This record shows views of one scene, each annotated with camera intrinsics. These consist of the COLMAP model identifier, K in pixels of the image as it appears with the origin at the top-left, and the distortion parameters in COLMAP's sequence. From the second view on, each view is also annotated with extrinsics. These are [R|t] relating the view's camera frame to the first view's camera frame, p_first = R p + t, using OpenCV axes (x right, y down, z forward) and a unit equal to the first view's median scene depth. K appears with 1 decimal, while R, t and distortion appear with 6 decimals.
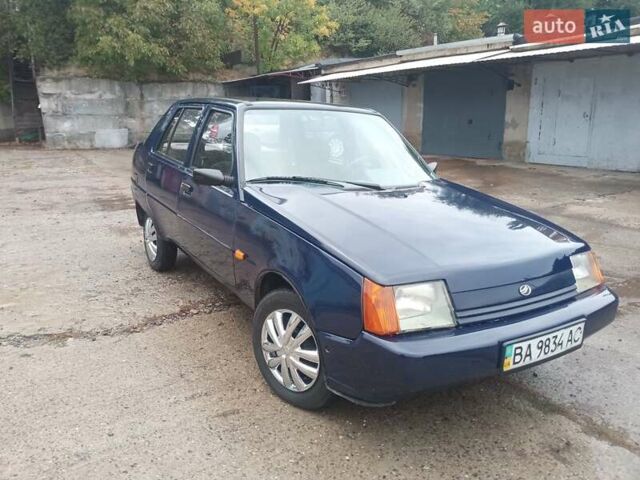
lens RADIAL K [[501.1, 0, 328.8], [0, 501.1, 239.5], [0, 0, 1]] dist [0.013649, -0.048121]
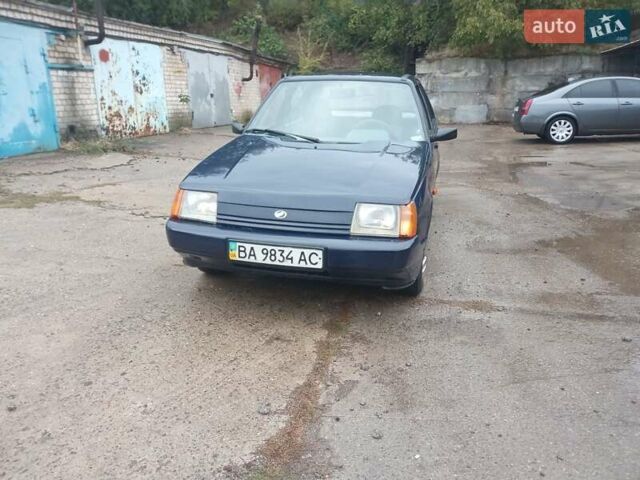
lens RADIAL K [[513.2, 0, 318.0], [0, 513.2, 230.5], [0, 0, 1]] dist [0.001760, -0.003181]
pose [[0.694574, 0.170517, -0.698921, 0.194738], [-0.156872, 0.984025, 0.084177, 0.001722], [0.702110, 0.051174, 0.710227, 0.013828]]
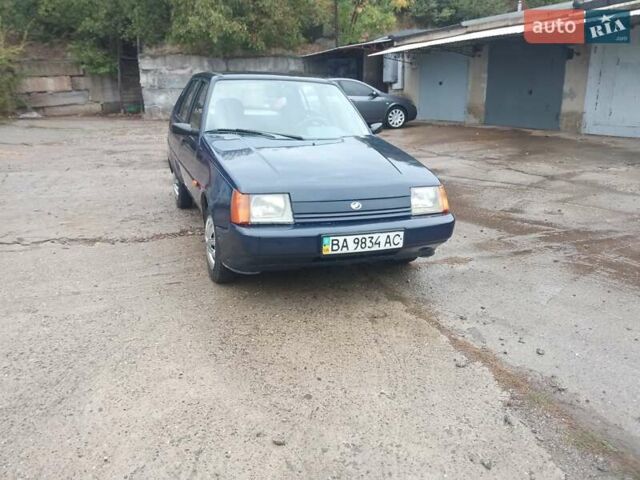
lens RADIAL K [[501.1, 0, 328.8], [0, 501.1, 239.5], [0, 0, 1]] dist [0.013649, -0.048121]
pose [[0.981986, 0.045775, -0.183324, 0.079978], [-0.036431, 0.997875, 0.054022, 0.016900], [0.185408, -0.046370, 0.981567, -0.060100]]
